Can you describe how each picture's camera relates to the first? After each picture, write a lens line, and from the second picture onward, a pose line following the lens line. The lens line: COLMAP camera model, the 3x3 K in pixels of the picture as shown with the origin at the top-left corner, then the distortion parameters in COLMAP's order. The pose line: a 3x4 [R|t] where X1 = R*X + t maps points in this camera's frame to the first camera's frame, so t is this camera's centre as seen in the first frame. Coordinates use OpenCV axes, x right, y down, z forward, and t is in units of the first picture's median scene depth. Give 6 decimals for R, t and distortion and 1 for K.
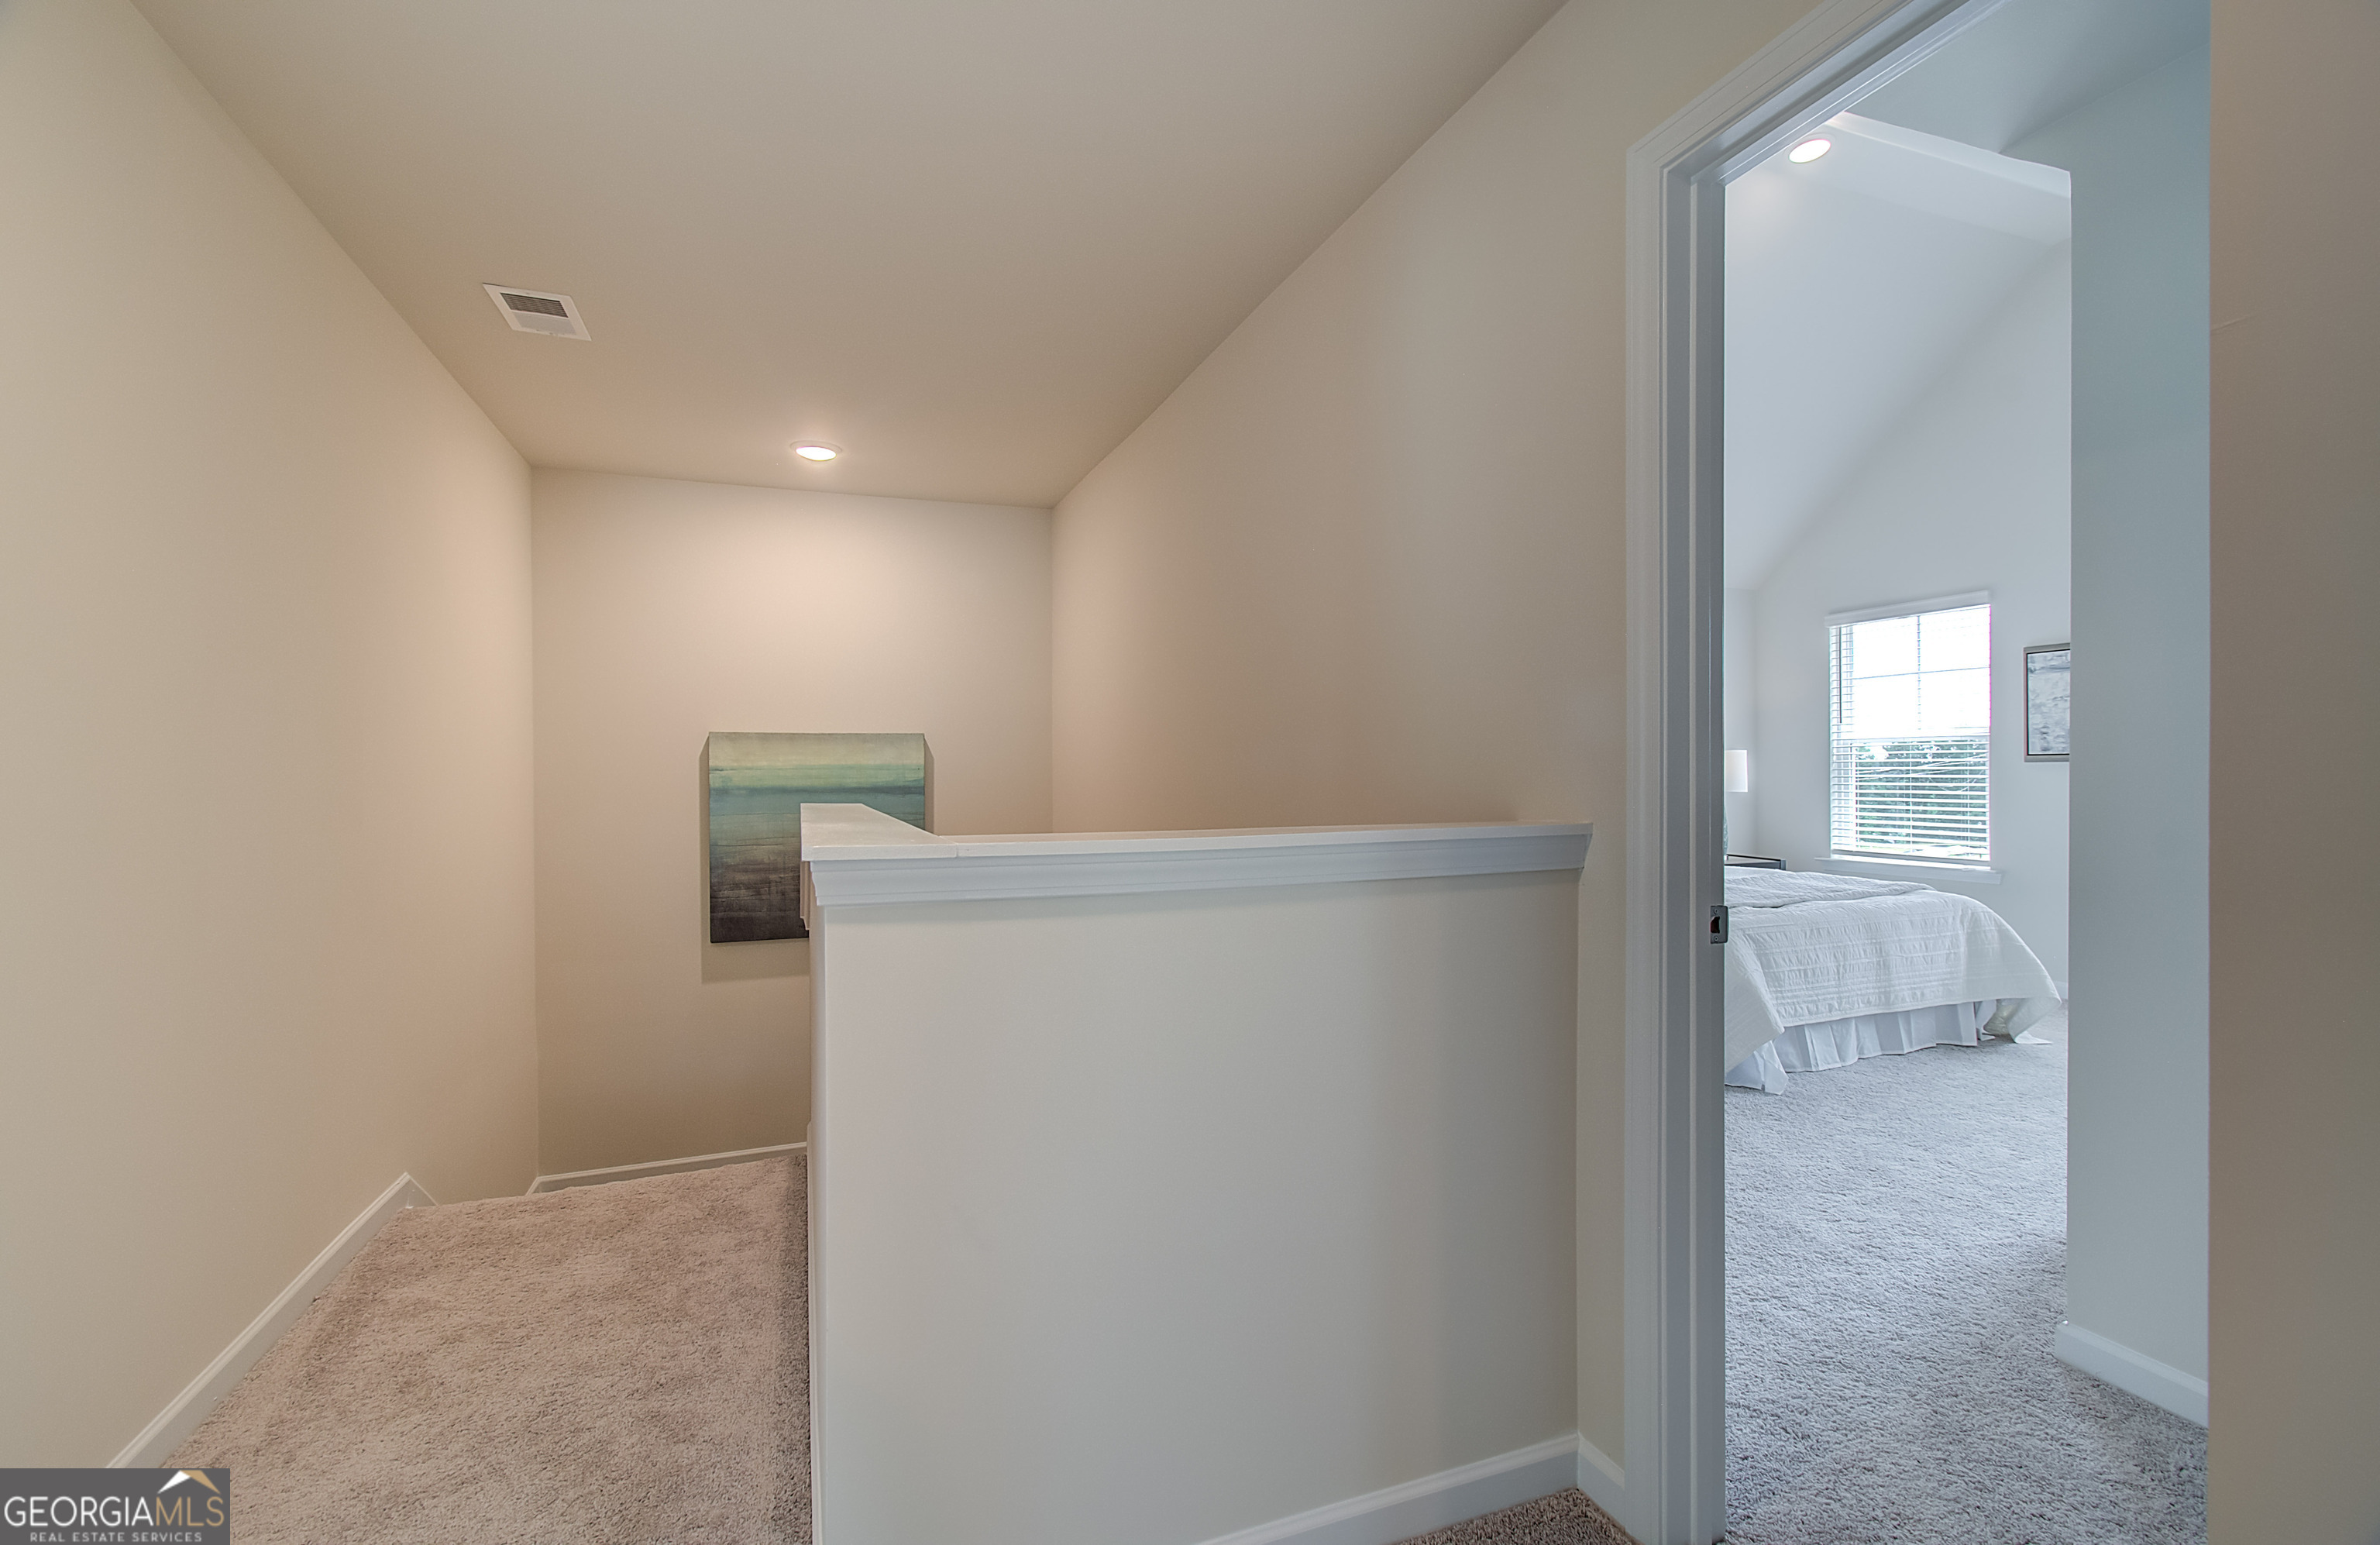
lens RADIAL K [[1033.7, 0, 1175.5], [0, 1033.7, 768.2], [0, 0, 1]] dist [-0.064501, 0.051340]
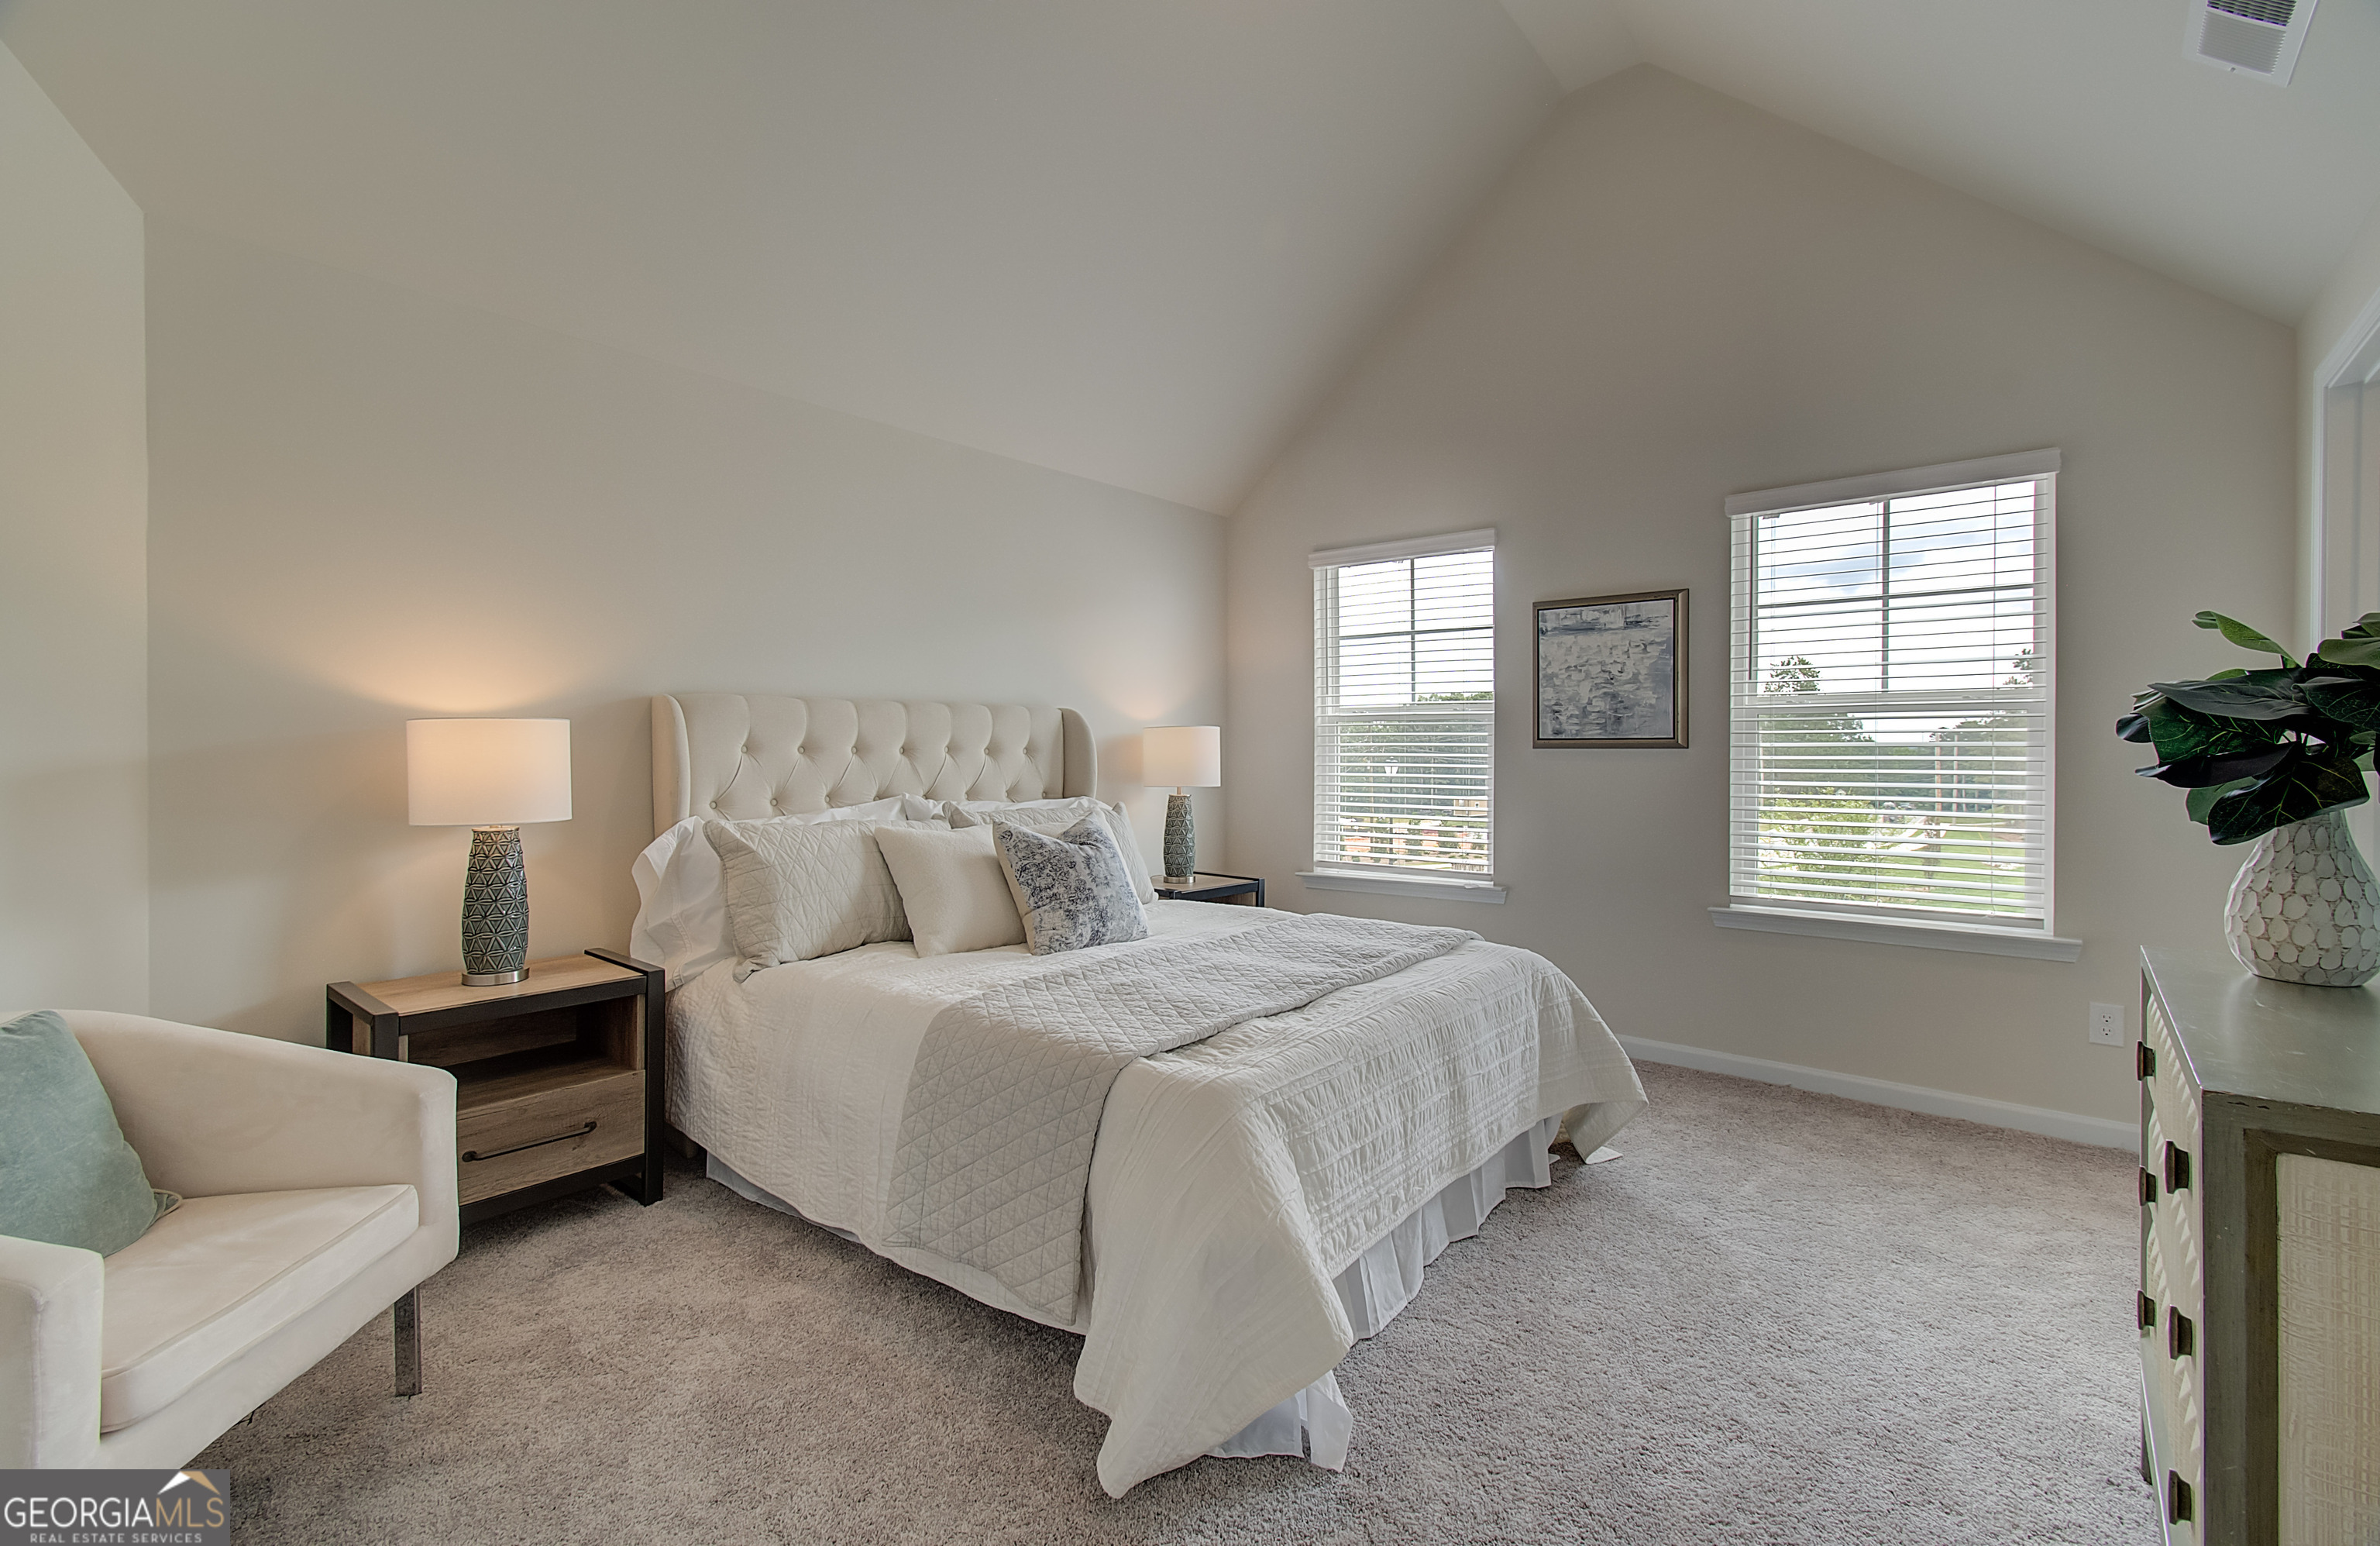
lens RADIAL K [[1033.7, 0, 1175.5], [0, 1033.7, 768.7], [0, 0, 1]] dist [-0.064501, 0.051340]
pose [[0.874180, 0.001233, 0.485601, 0.217389], [-0.010229, 0.999822, 0.015875, -0.000245], [-0.485495, -0.018844, 0.874036, 0.453153]]
